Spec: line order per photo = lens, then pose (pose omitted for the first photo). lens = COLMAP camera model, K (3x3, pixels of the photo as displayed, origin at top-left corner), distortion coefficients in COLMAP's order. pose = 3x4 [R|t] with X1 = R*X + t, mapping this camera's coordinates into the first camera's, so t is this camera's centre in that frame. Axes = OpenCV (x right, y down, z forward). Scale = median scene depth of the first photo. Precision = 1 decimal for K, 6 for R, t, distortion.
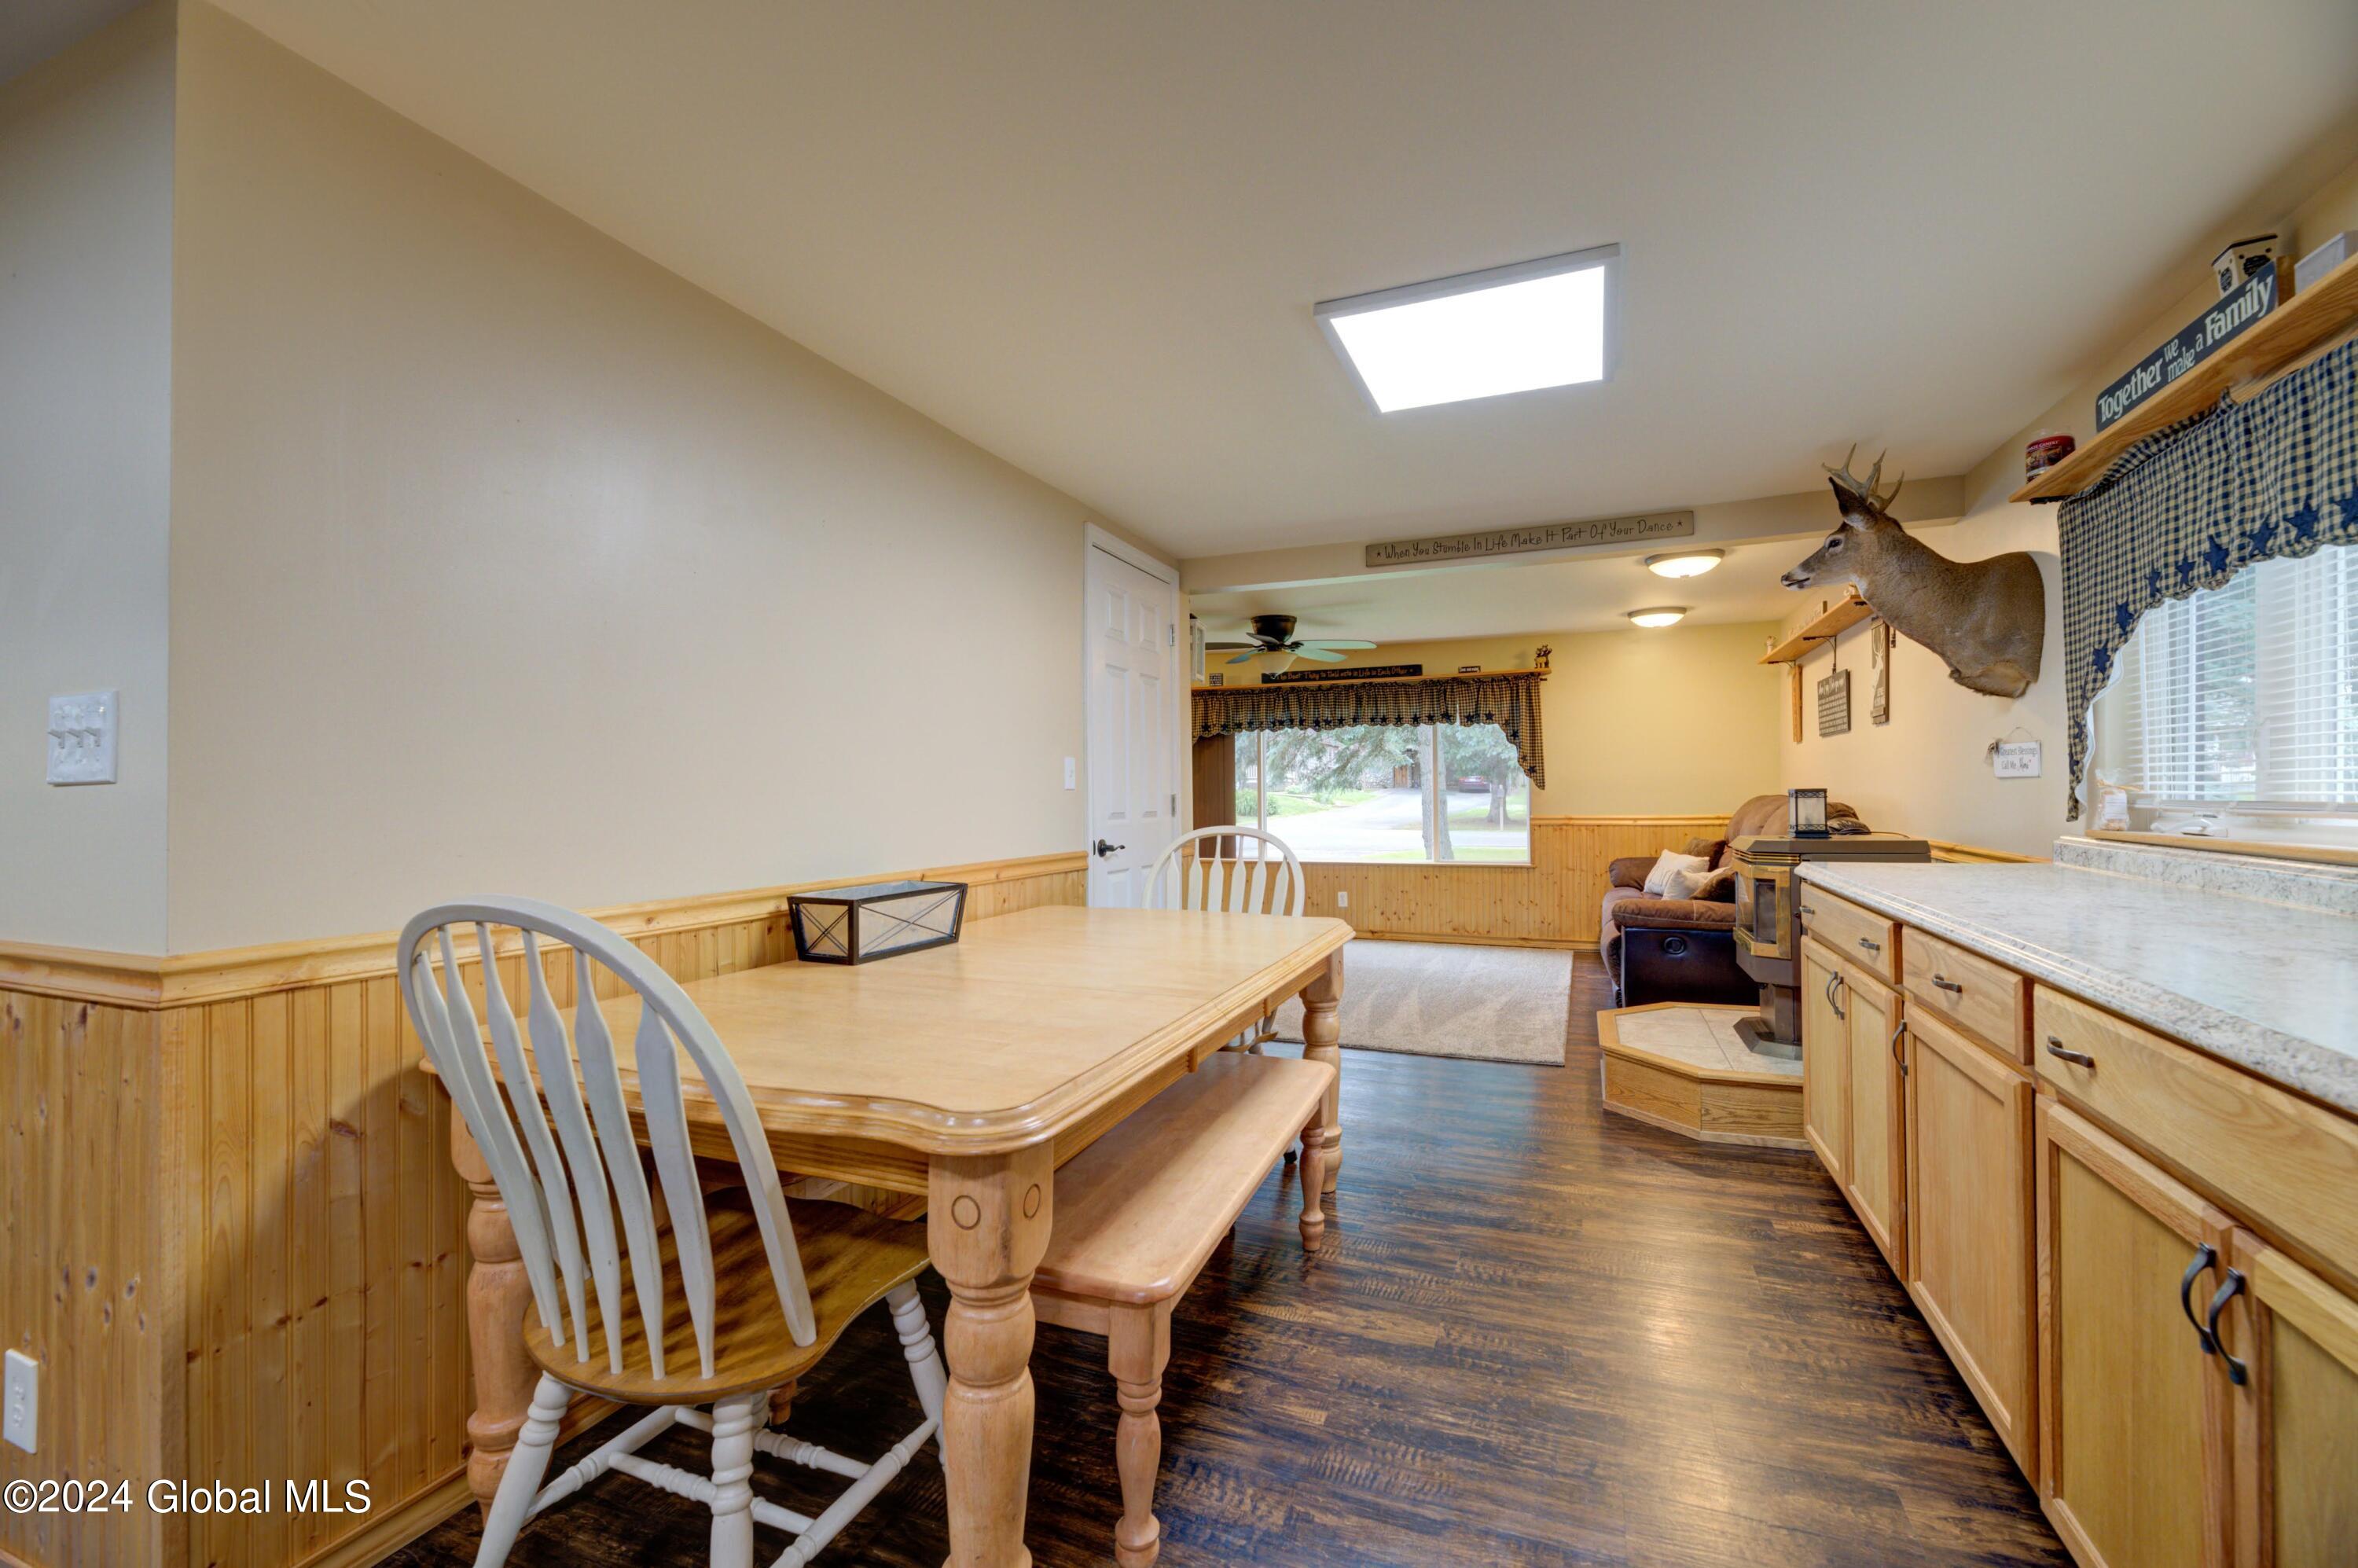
lens RADIAL K [[969.7, 0, 1194.9], [0, 969.7, 784.3], [0, 0, 1]] dist [0.004986, -0.000171]
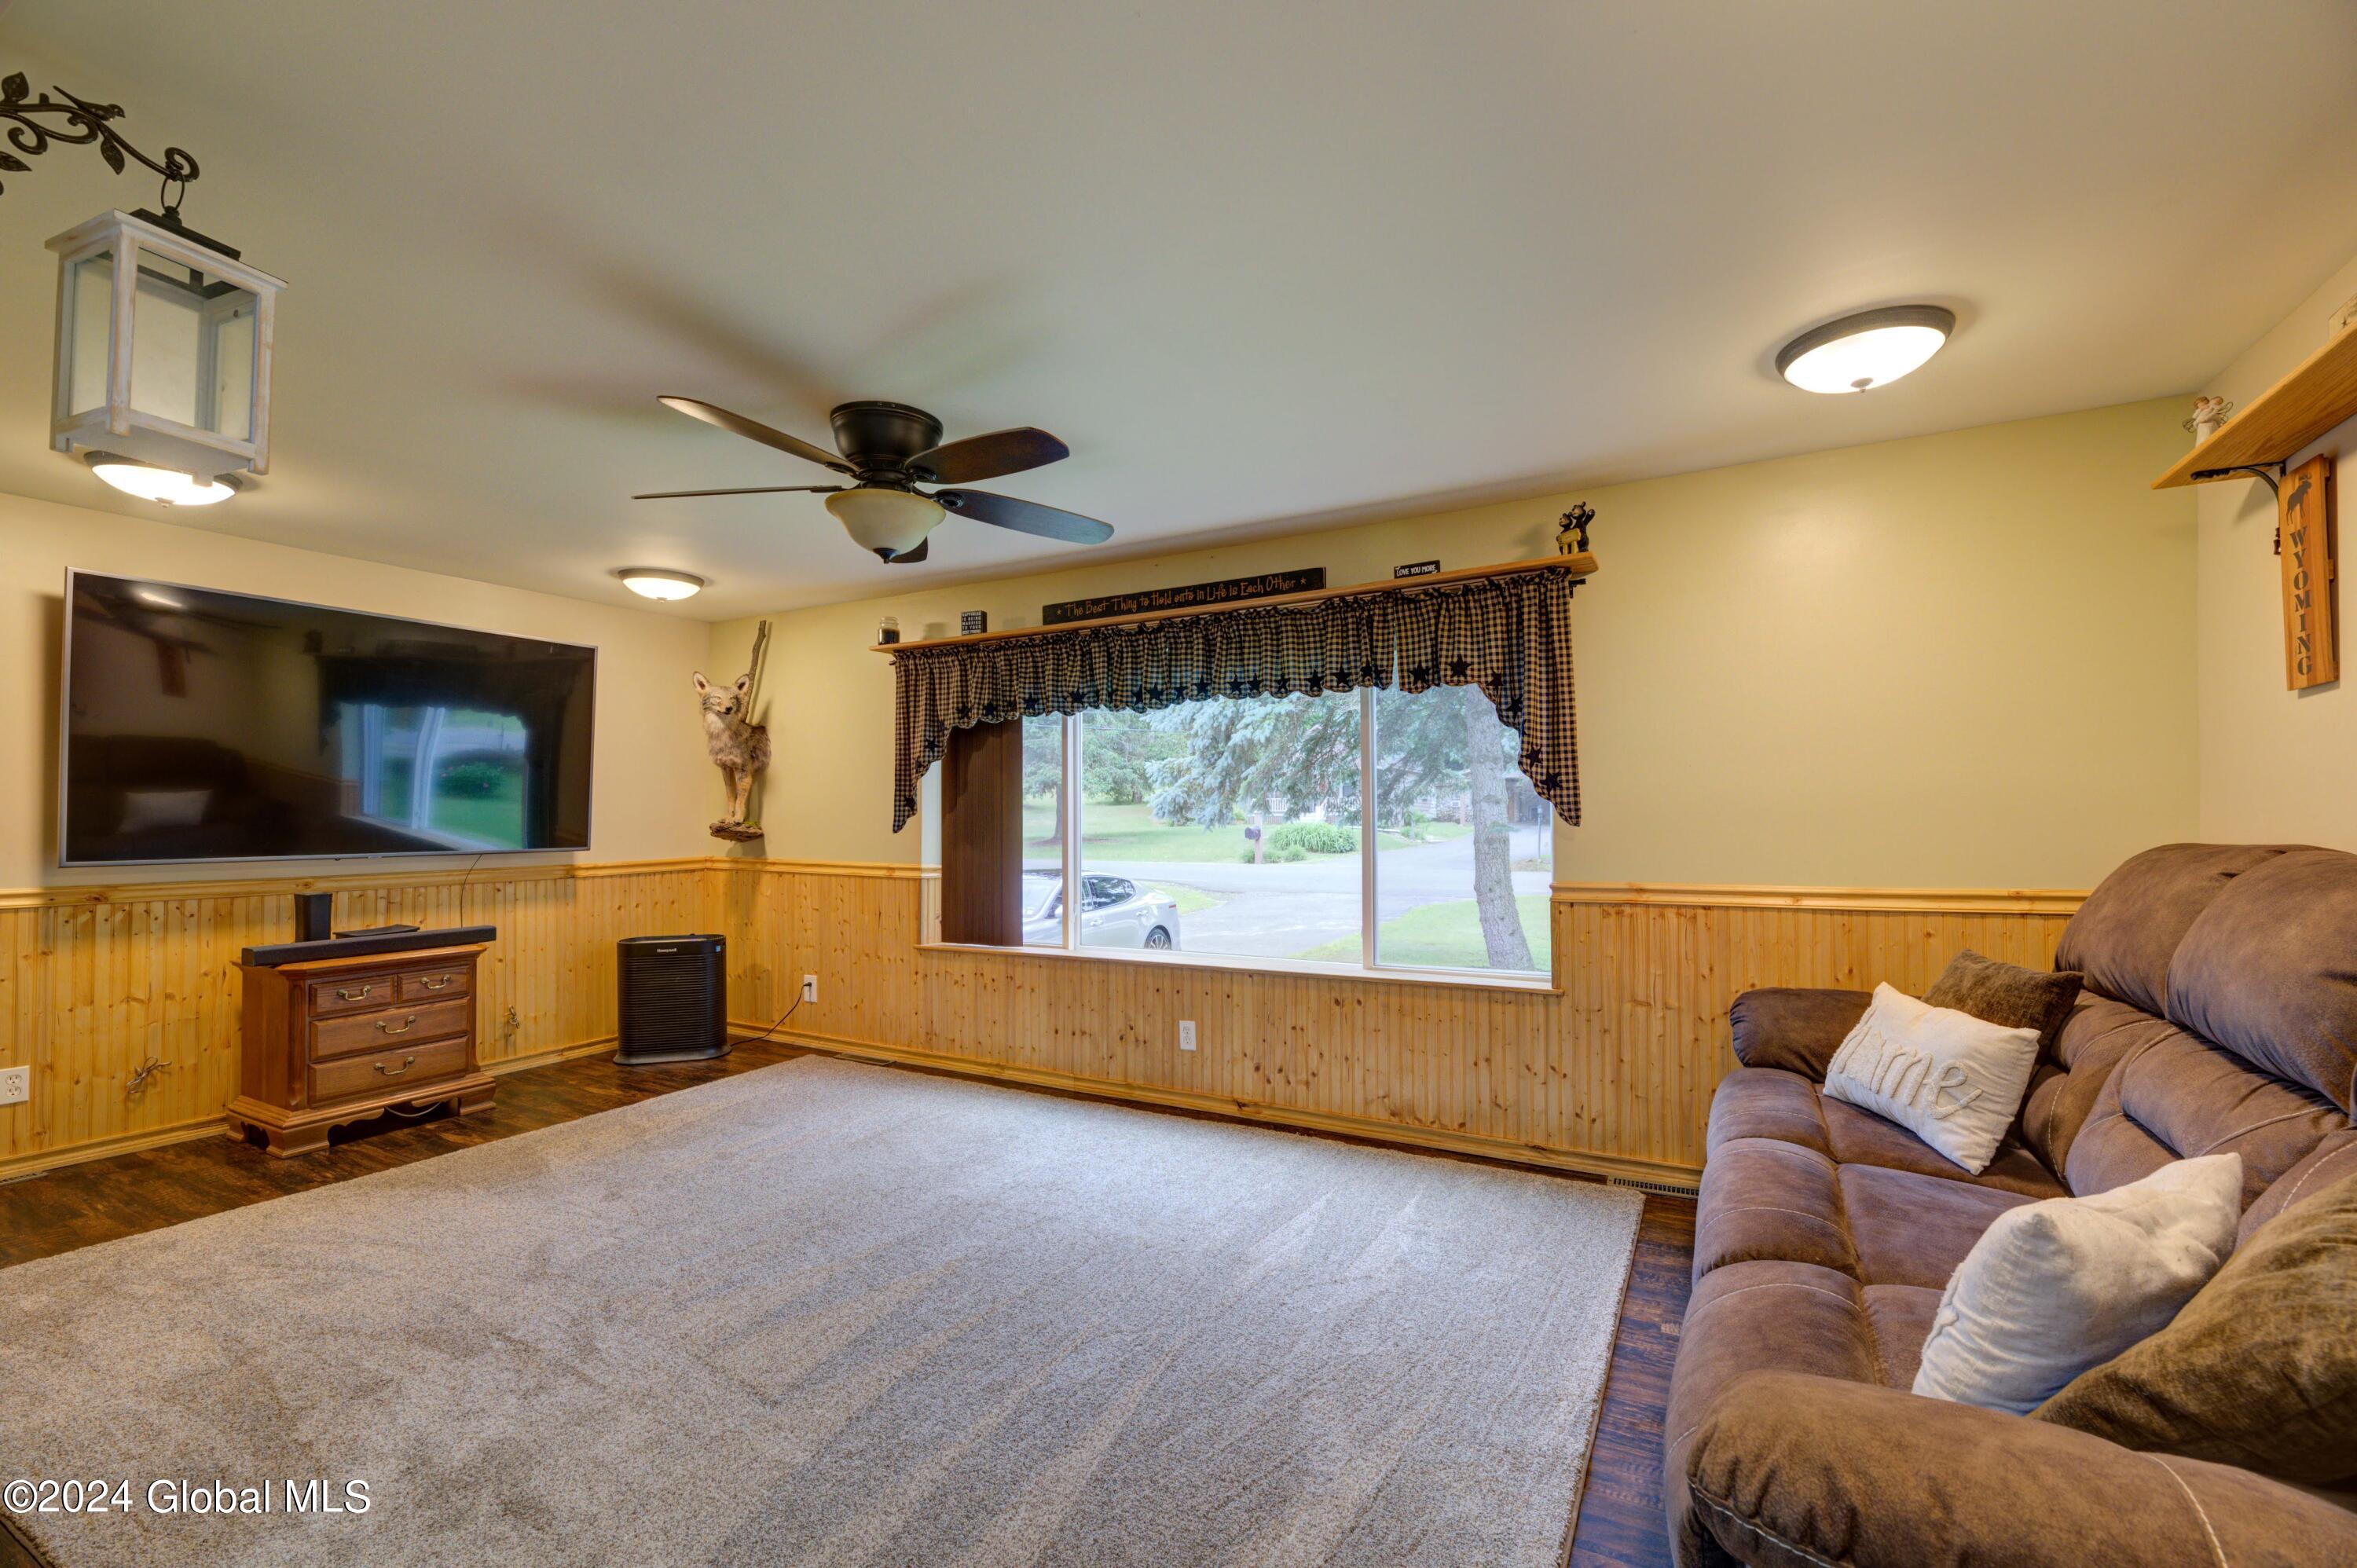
lens RADIAL K [[969.3, 0, 1176.0], [0, 969.3, 814.4], [0, 0, 1]] dist [0.004986, -0.000171]
pose [[0.992106, 0.002598, -0.125375, 0.219304], [-0.002983, 0.999991, -0.002882, 0.001961], [0.125367, 0.003233, 0.992105, 0.503113]]
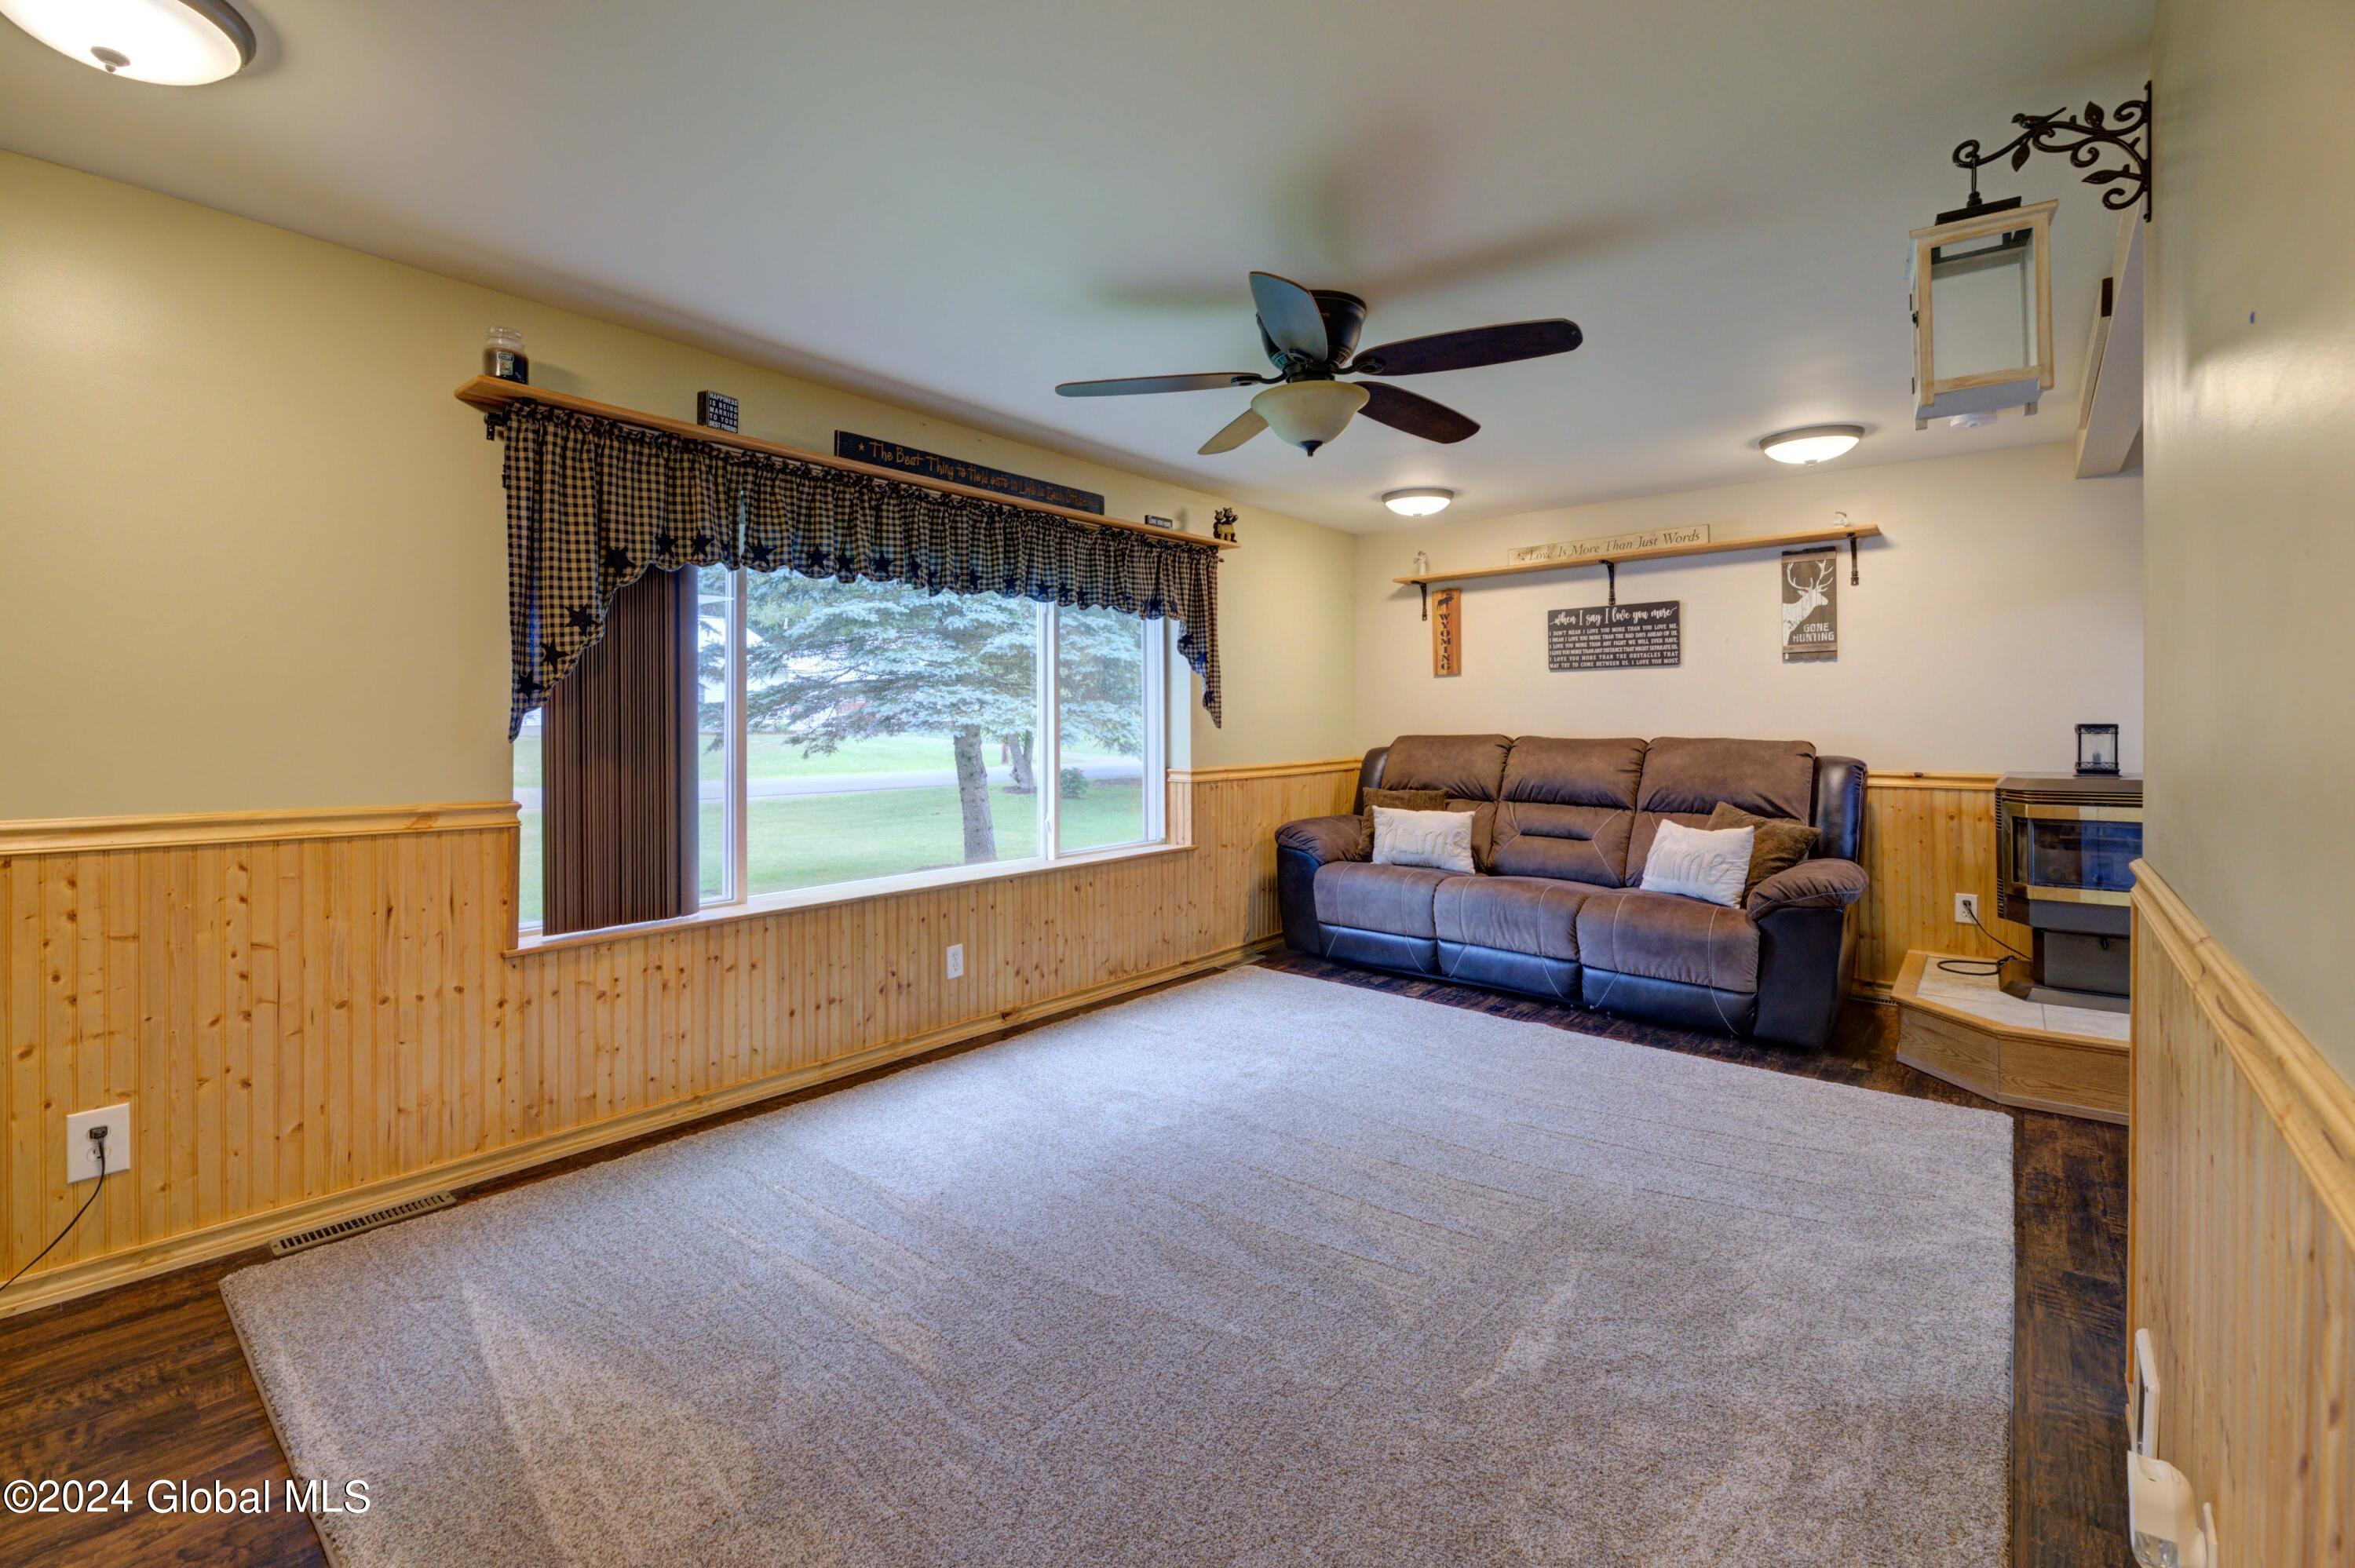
lens RADIAL K [[1058.4, 0, 1142.7], [0, 1058.4, 730.7], [0, 0, 1]] dist [0.004537, 0.000107]
pose [[0.314038, 0.004112, 0.949401, -0.315570], [-0.003233, 0.999989, -0.003262, 0.009264], [-0.949405, -0.002045, 0.314048, 0.784170]]
